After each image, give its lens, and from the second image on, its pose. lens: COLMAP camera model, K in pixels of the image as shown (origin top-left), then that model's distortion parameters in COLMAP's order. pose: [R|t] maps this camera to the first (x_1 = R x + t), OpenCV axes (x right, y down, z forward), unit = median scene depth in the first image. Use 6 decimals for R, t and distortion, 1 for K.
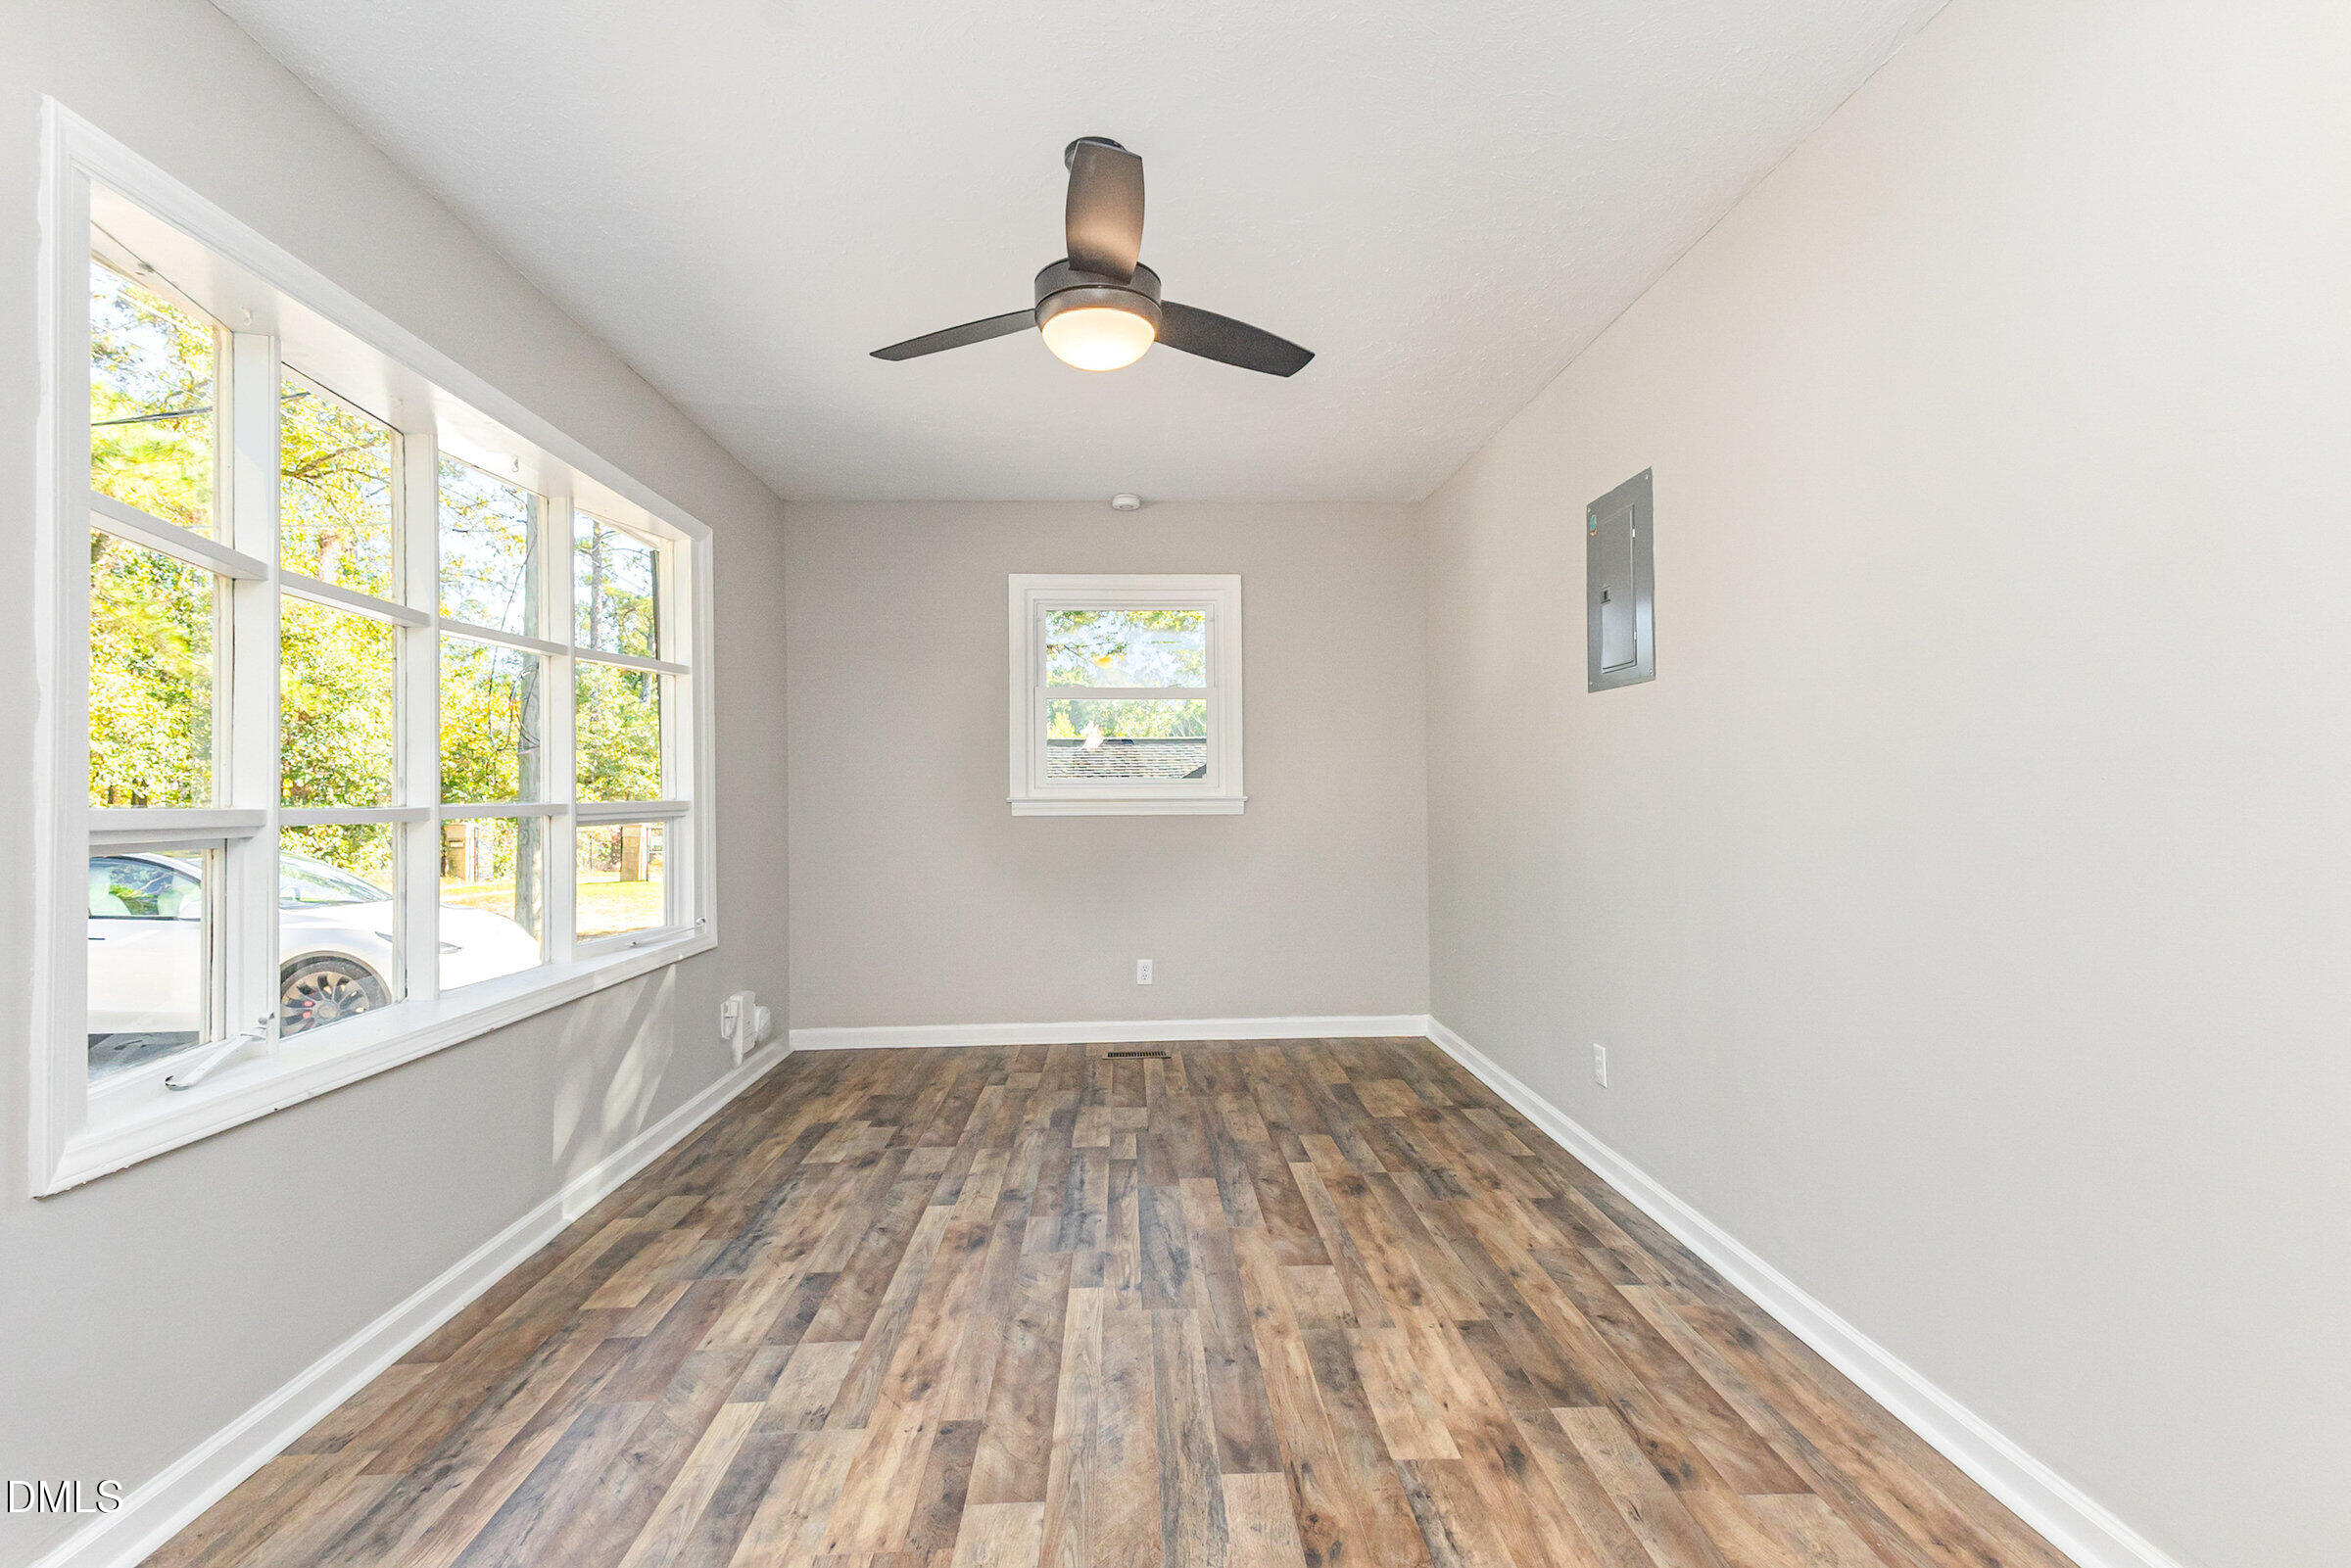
lens RADIAL K [[1089.2, 0, 1172.0], [0, 1089.2, 786.9], [0, 0, 1]] dist [0.027194, -0.001471]
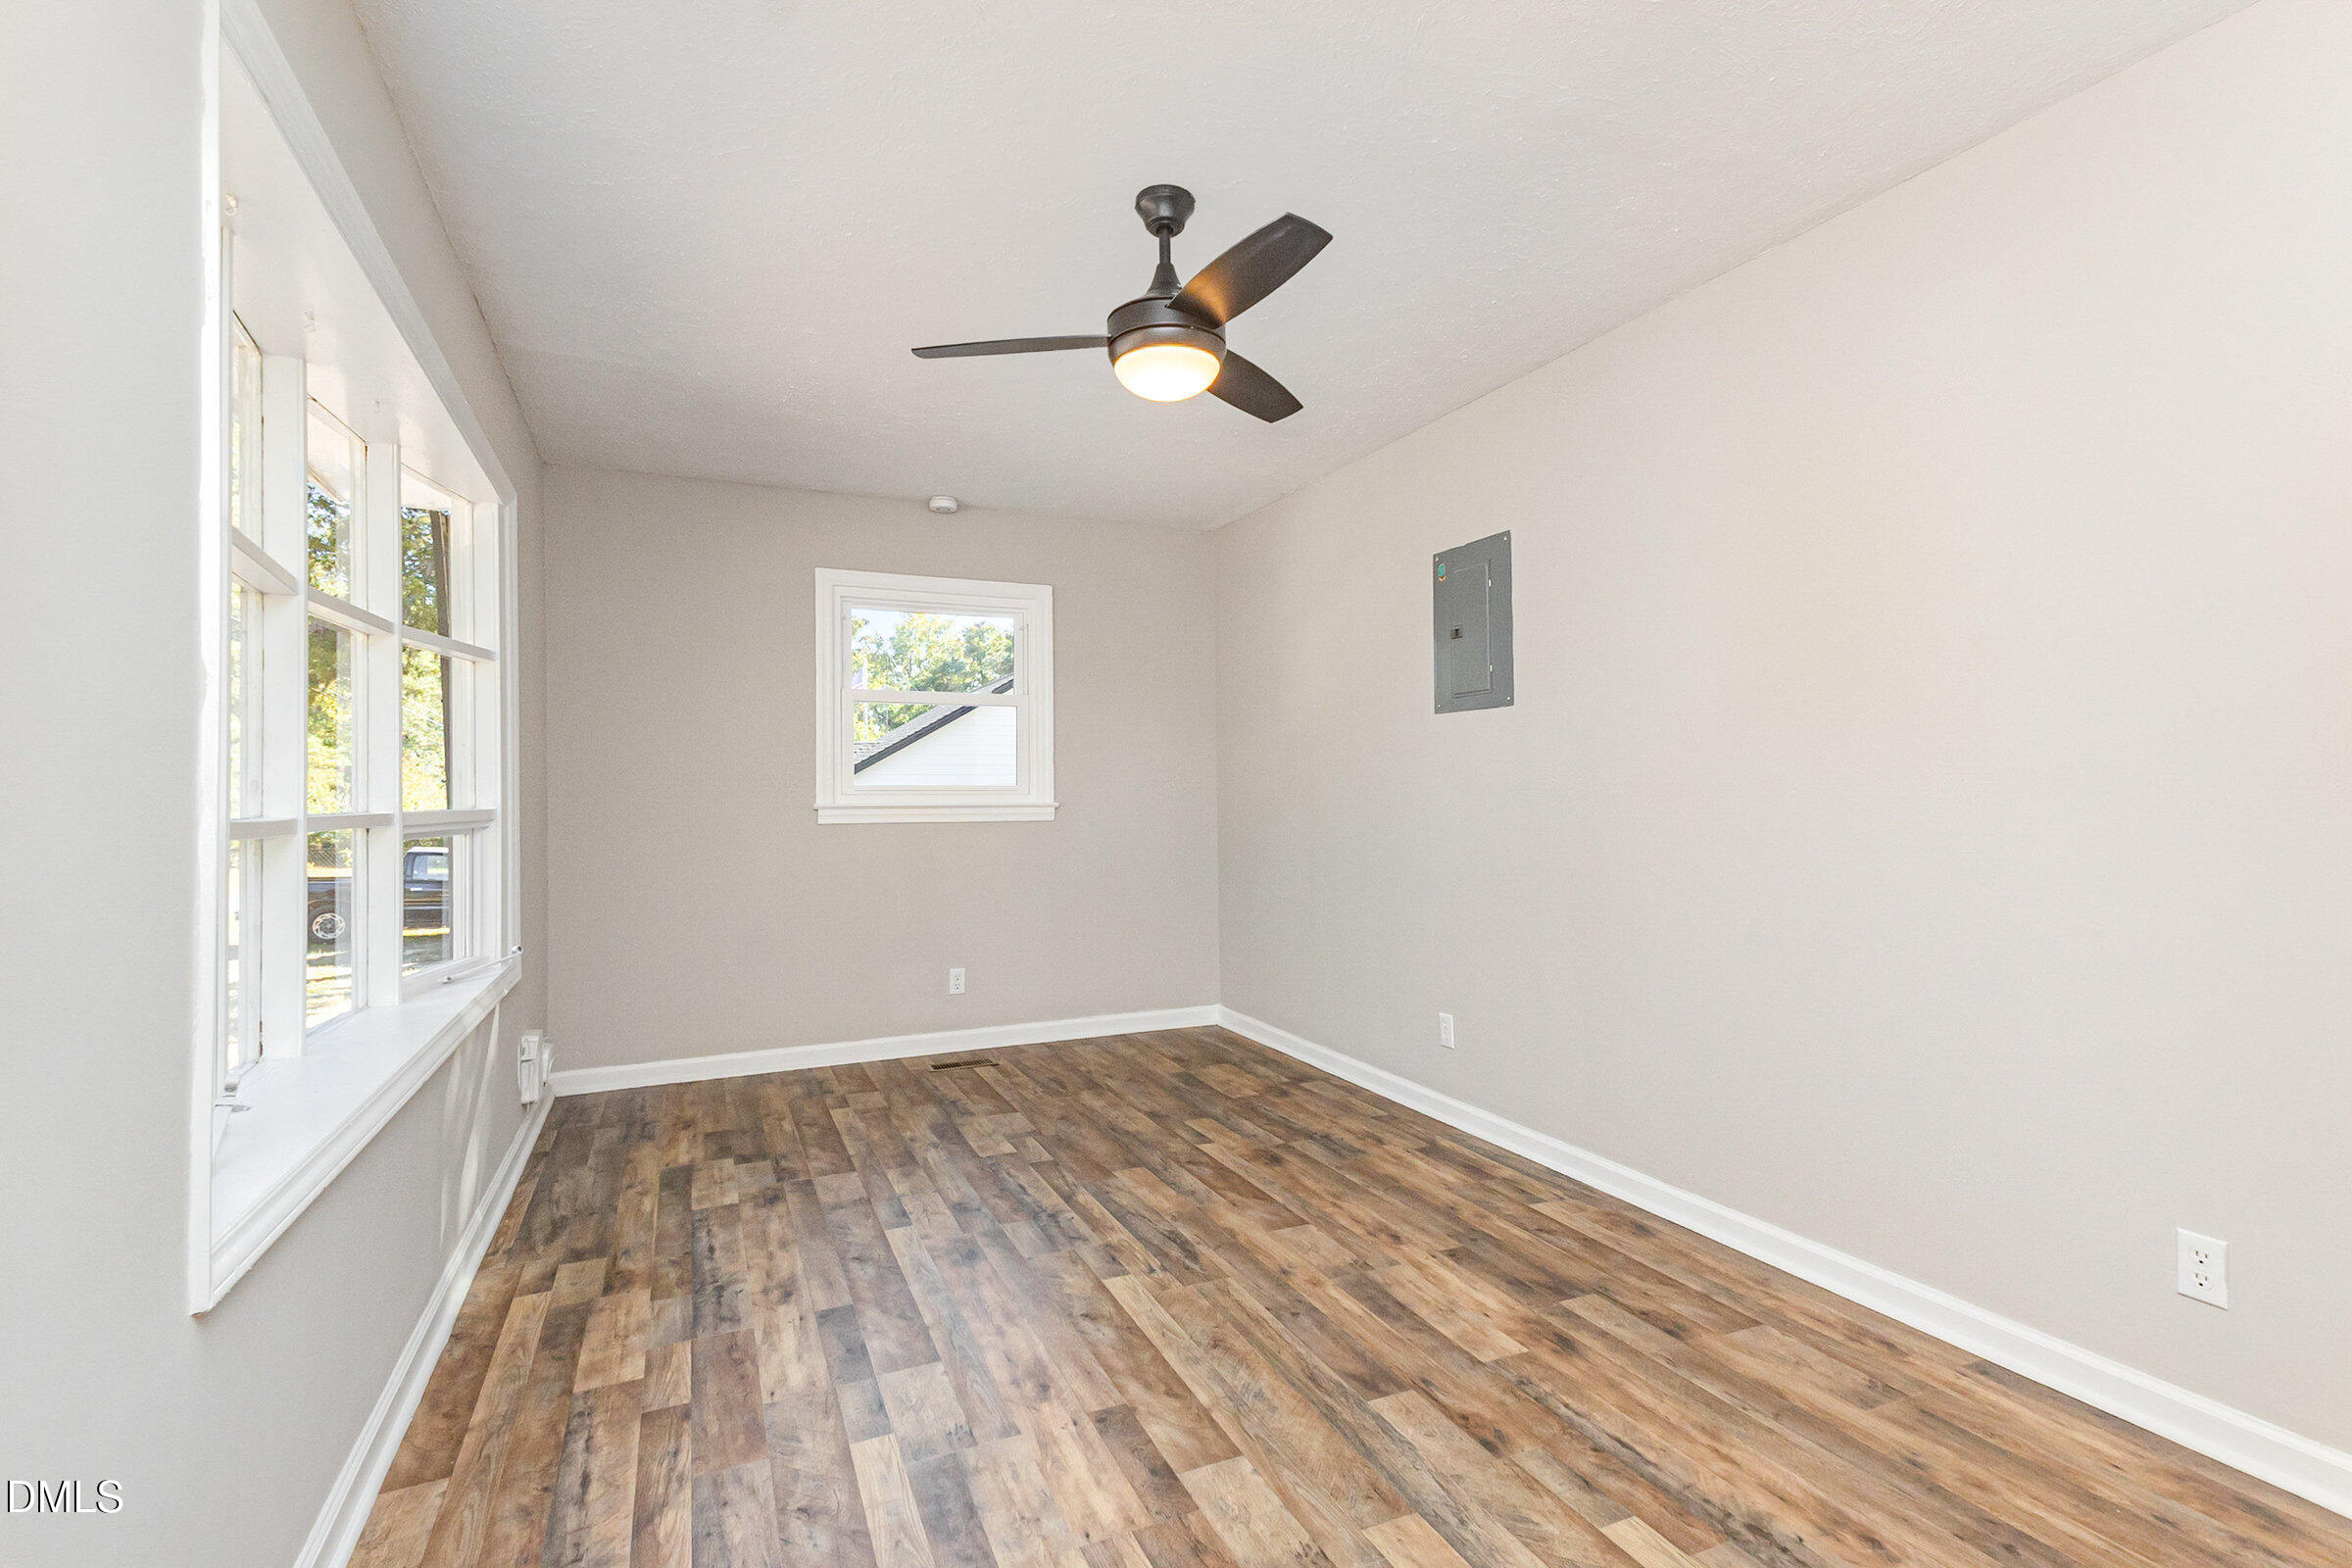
lens RADIAL K [[1096.5, 0, 1171.7], [0, 1096.5, 779.9], [0, 0, 1]] dist [0.027944, -0.000063]
pose [[0.931885, 0.005459, 0.362713, -0.360587], [-0.000947, 0.999920, -0.012617, 0.000548], [-0.362752, 0.011414, 0.931816, 0.003983]]
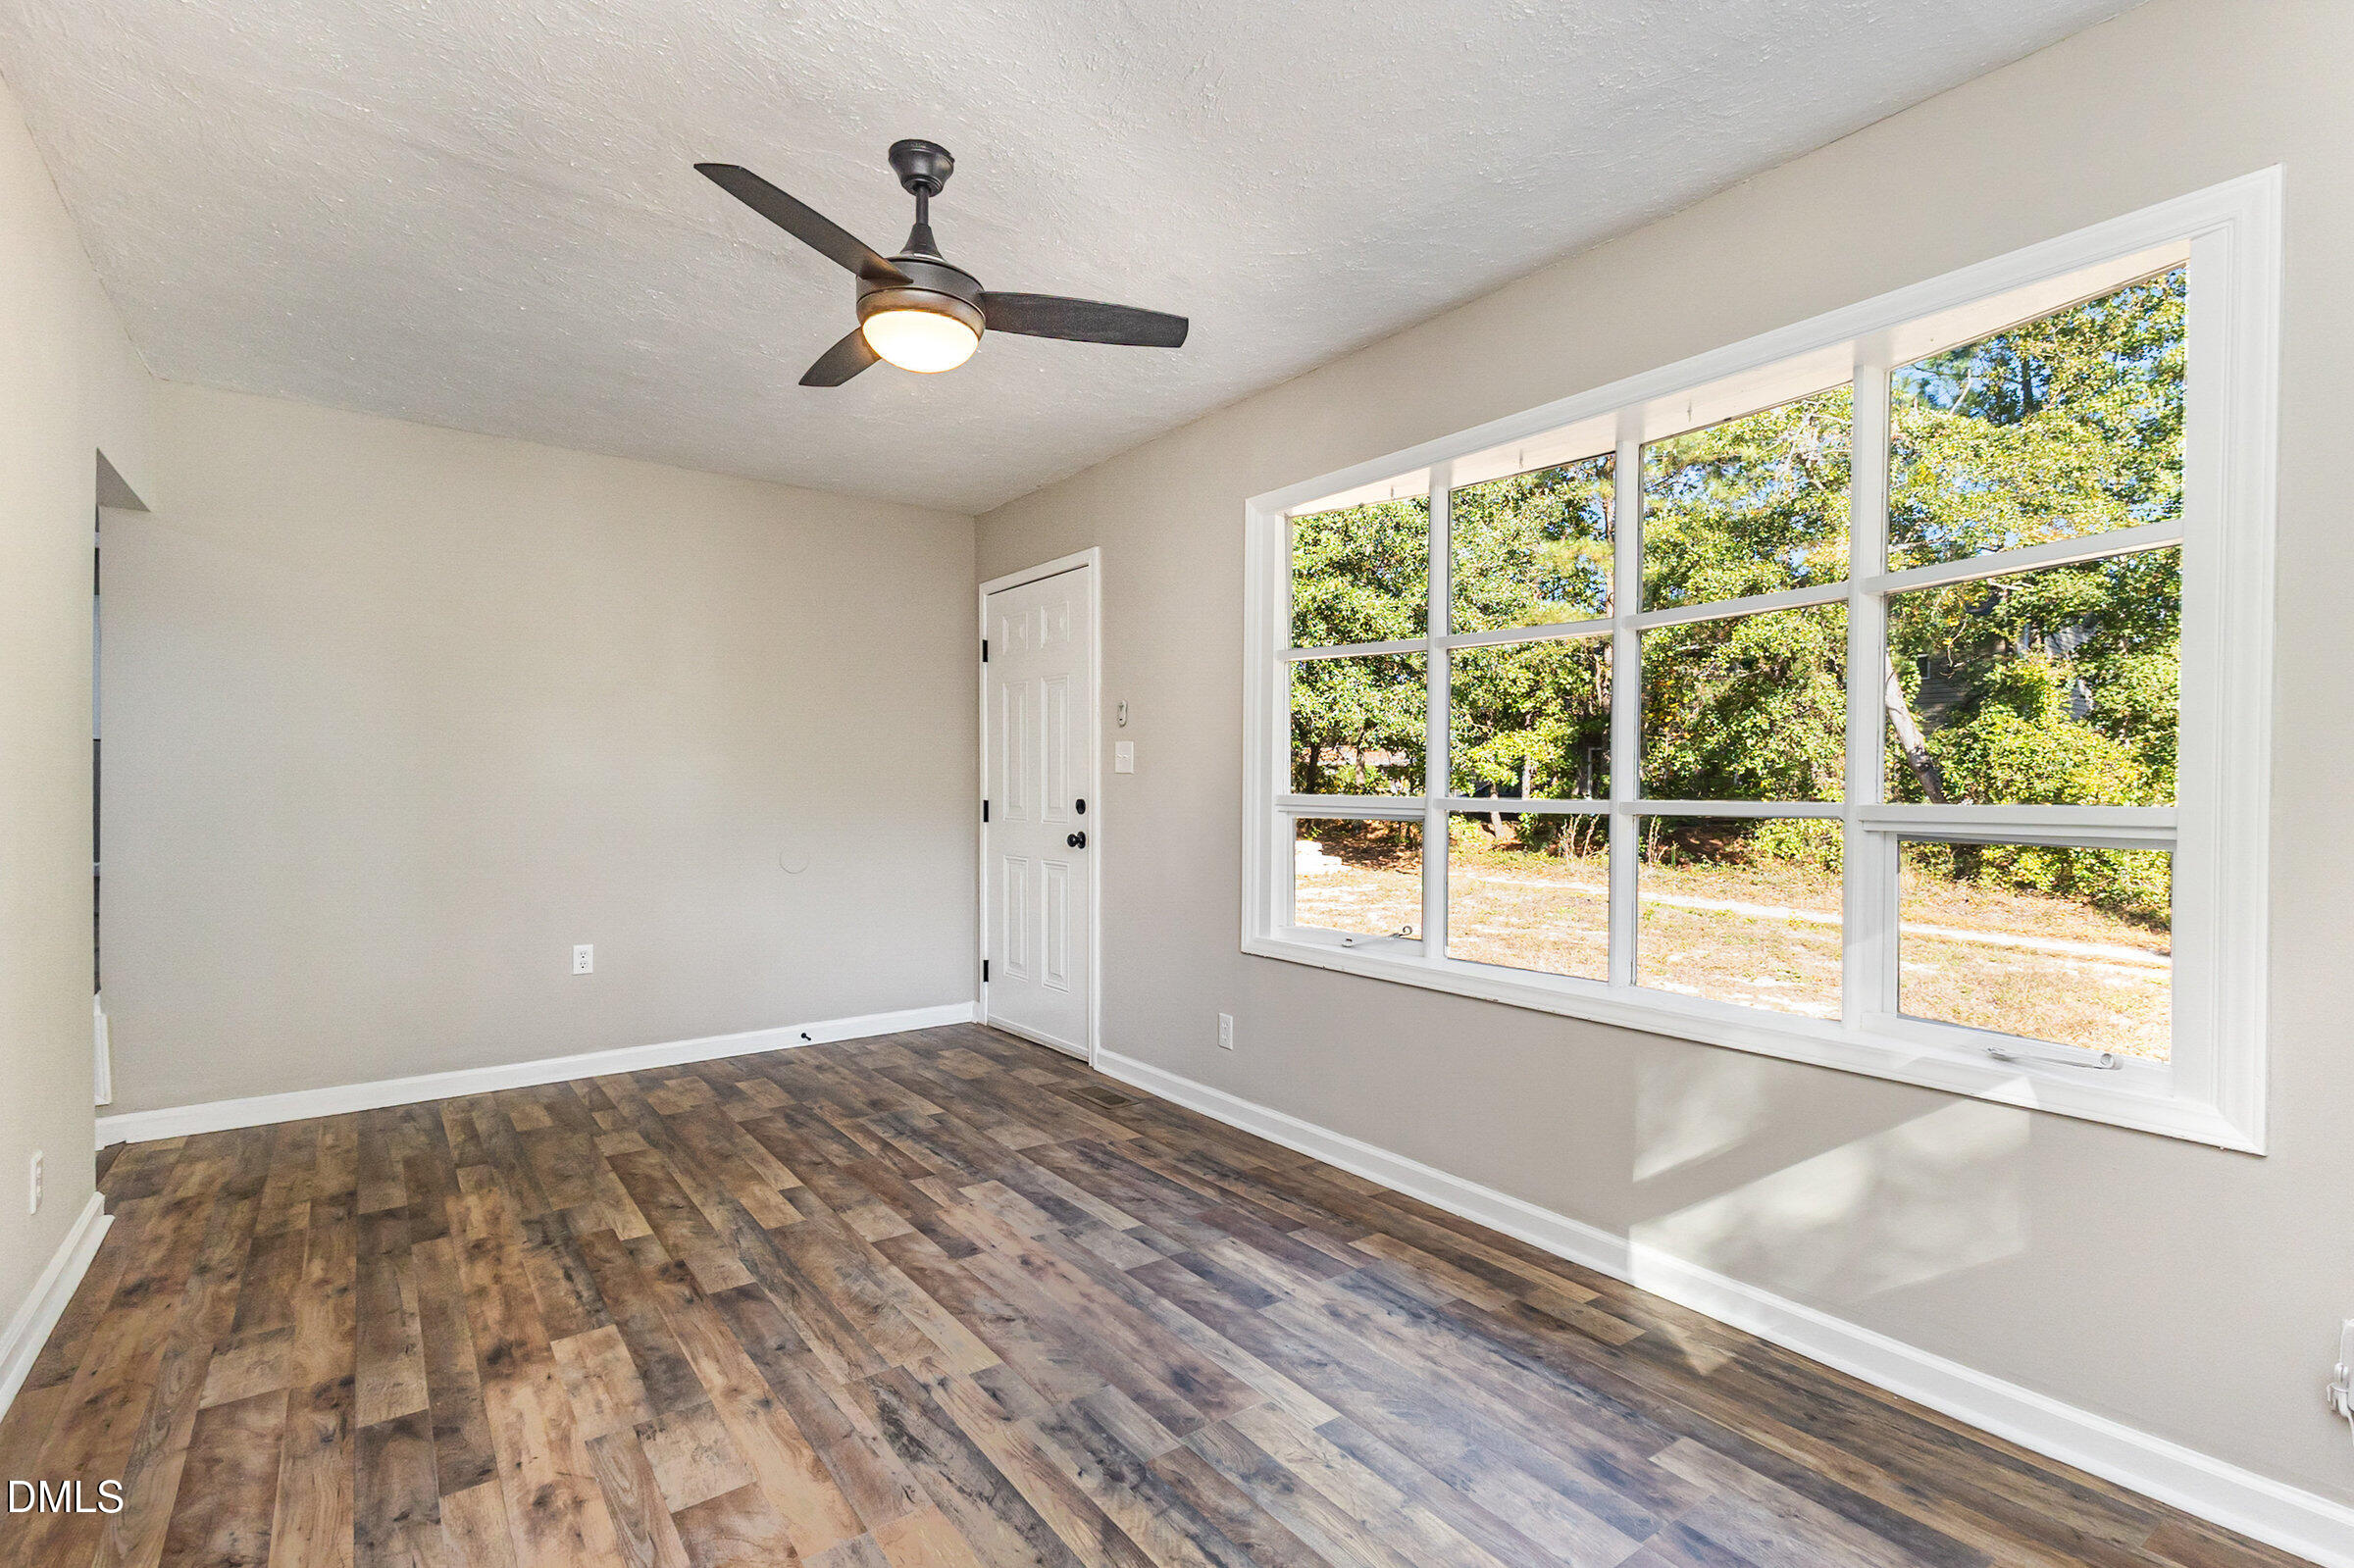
lens RADIAL K [[1091.4, 0, 1178.6], [0, 1091.4, 772.5], [0, 0, 1]] dist [0.026112, -0.000001]
pose [[-0.829244, -0.005052, -0.558864, 0.247244], [0.003703, 0.999888, -0.014532, 0.003409], [0.558875, -0.014120, -0.829132, 1.589103]]
